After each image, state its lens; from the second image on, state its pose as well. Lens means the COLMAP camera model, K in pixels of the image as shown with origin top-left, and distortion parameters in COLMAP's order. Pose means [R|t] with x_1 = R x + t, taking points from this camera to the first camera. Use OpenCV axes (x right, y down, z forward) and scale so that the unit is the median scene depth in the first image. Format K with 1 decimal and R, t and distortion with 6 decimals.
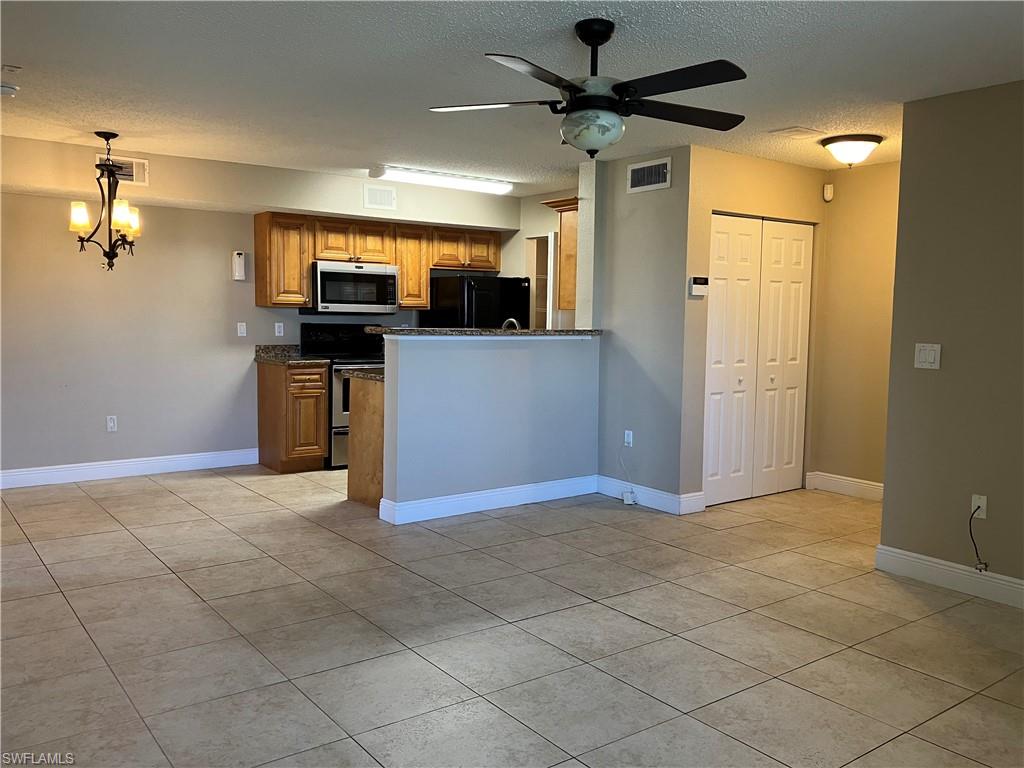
lens RADIAL K [[851.1, 0, 512.0], [0, 851.1, 384.0], [0, 0, 1]] dist [0.070324, -0.117084]
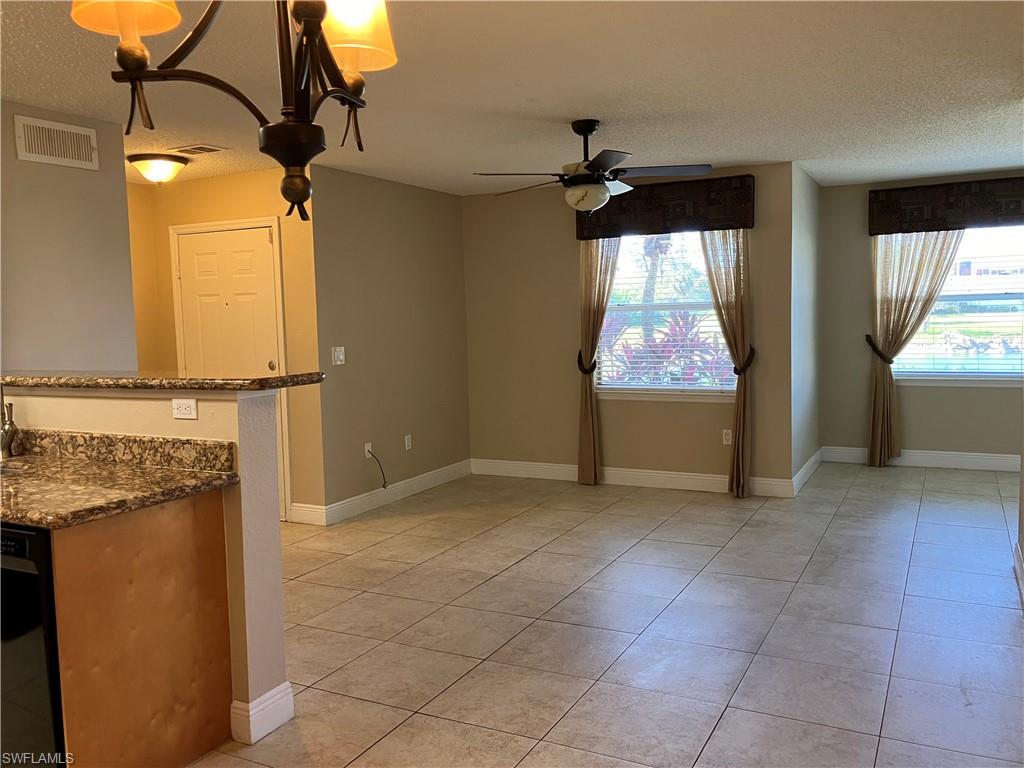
lens RADIAL K [[835.7, 0, 526.1], [0, 835.7, 376.9], [0, 0, 1]] dist [0.085574, -0.096573]
pose [[-0.450020, -0.072820, 0.890044, -0.613289], [0.093923, 0.987282, 0.128265, -0.103939], [-0.888065, 0.141318, -0.437458, 0.949921]]
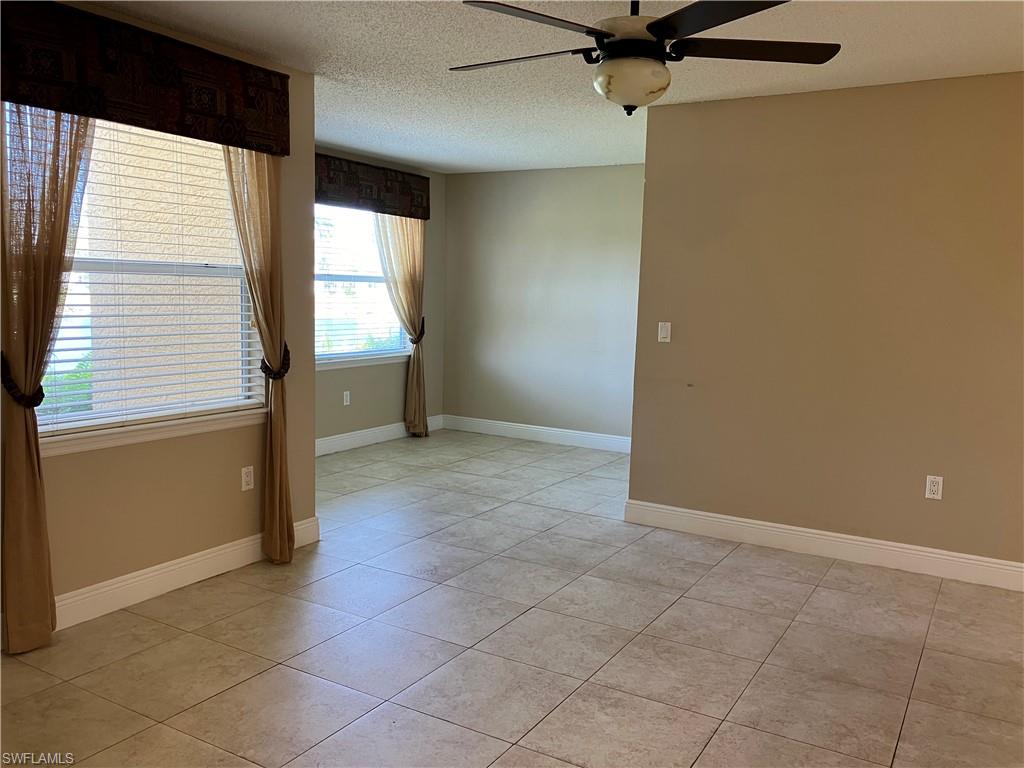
lens RADIAL K [[835.7, 0, 526.1], [0, 835.7, 376.9], [0, 0, 1]] dist [0.085574, -0.096573]
pose [[-0.919956, 0.001421, -0.392018, 0.277289], [-0.072245, 0.982251, 0.173099, -0.082912], [0.385306, 0.187564, -0.903526, 0.956513]]
